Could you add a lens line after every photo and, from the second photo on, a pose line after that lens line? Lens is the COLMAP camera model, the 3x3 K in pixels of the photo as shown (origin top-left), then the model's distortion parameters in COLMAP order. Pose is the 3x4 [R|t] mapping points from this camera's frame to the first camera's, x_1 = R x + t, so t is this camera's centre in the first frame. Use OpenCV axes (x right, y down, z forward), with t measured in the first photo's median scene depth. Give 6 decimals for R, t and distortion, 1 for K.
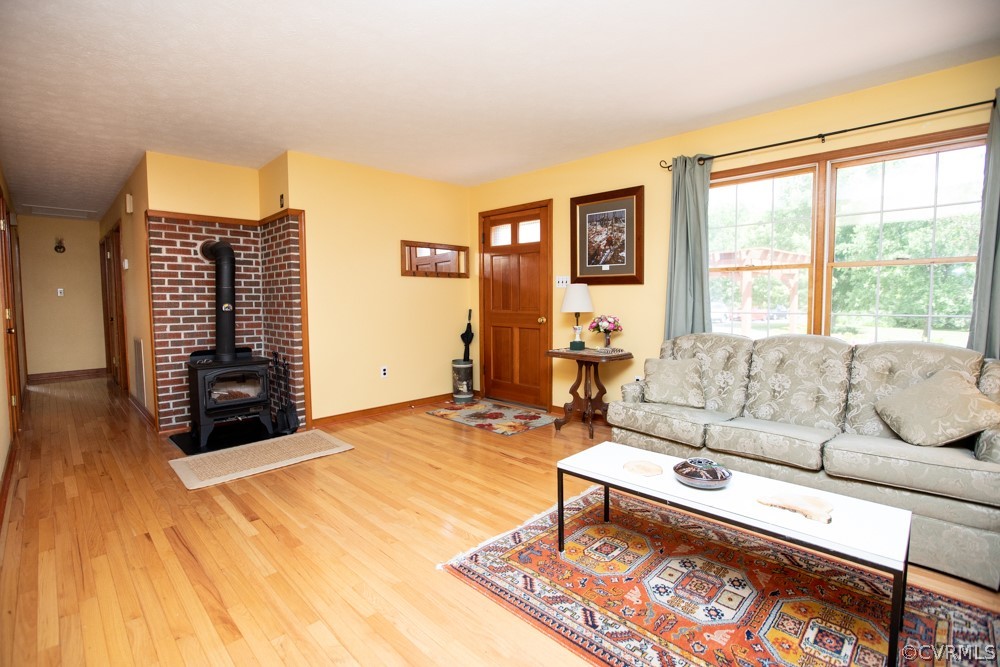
lens RADIAL K [[454.8, 0, 495.8], [0, 454.8, 326.2], [0, 0, 1]] dist [-0.034032, 0.000220]
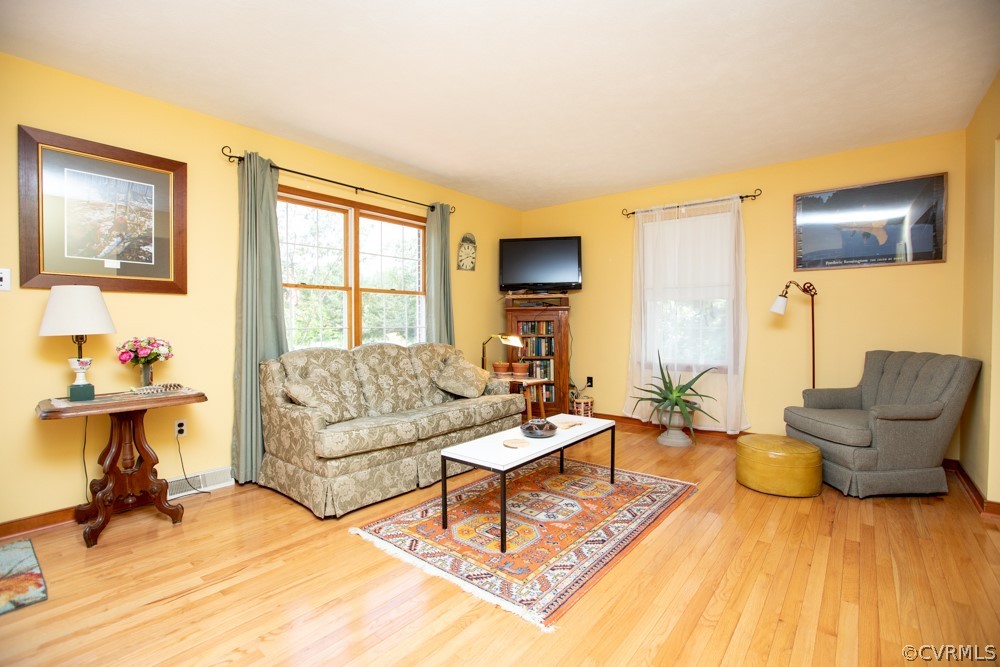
lens RADIAL K [[454.8, 0, 494.1], [0, 454.8, 331.6], [0, 0, 1]] dist [-0.034032, 0.000220]
pose [[-0.085467, -0.009882, 0.996292, -0.821356], [0.065850, 0.997708, 0.015545, -0.016781], [-0.994163, 0.066934, -0.084621, 1.015419]]
